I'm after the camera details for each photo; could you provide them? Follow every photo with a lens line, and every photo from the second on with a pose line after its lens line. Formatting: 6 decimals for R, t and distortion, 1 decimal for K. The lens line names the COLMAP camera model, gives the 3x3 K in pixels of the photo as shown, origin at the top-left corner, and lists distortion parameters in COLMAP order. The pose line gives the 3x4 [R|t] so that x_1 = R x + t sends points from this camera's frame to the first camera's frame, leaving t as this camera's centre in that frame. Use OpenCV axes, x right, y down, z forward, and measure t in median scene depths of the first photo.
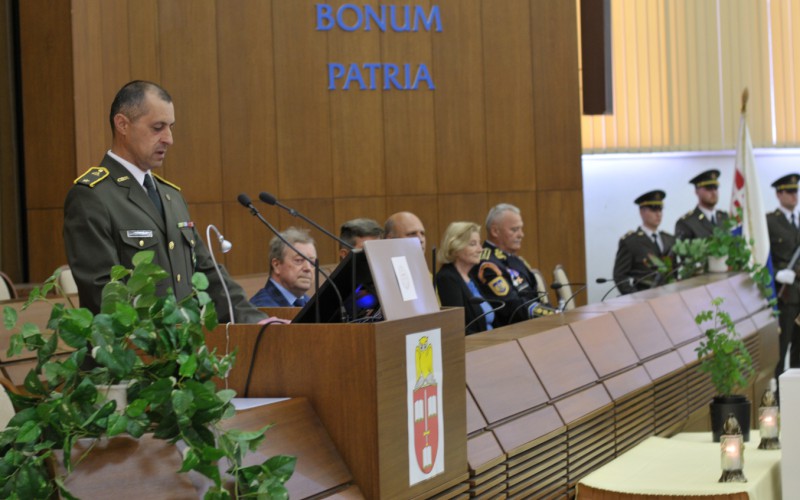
lens RADIAL K [[1917.3, 0, 400.0], [0, 1917.3, 250.0], [0, 0, 1]] dist [-0.101258, -0.381862]
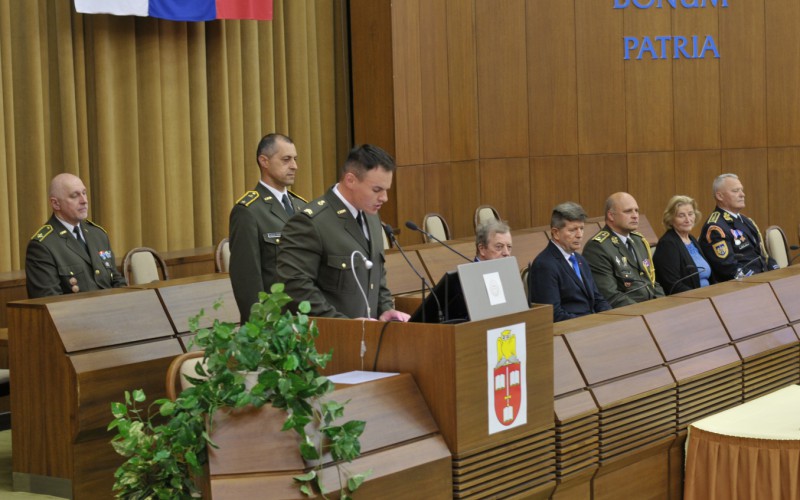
lens RADIAL K [[1912.2, 0, 462.3], [0, 1912.2, 250.8], [0, 0, 1]] dist [-0.121276, 0.132148]
pose [[0.977651, 0.024103, -0.208849, 0.210439], [-0.010539, 0.997776, 0.065817, -0.081451], [0.209971, -0.062145, 0.975731, -0.297304]]
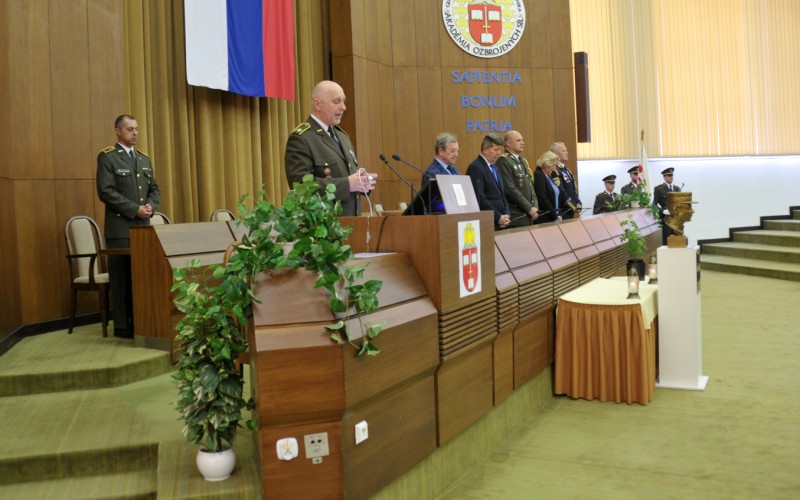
lens RADIAL K [[732.6, 0, 390.7], [0, 732.6, 220.4], [0, 0, 1]] dist [-0.155238, 0.089687]
pose [[0.984809, -0.002179, -0.173627, 0.049329], [0.004637, 0.999895, 0.013752, 0.023660], [0.173578, -0.014348, 0.984716, 0.177884]]
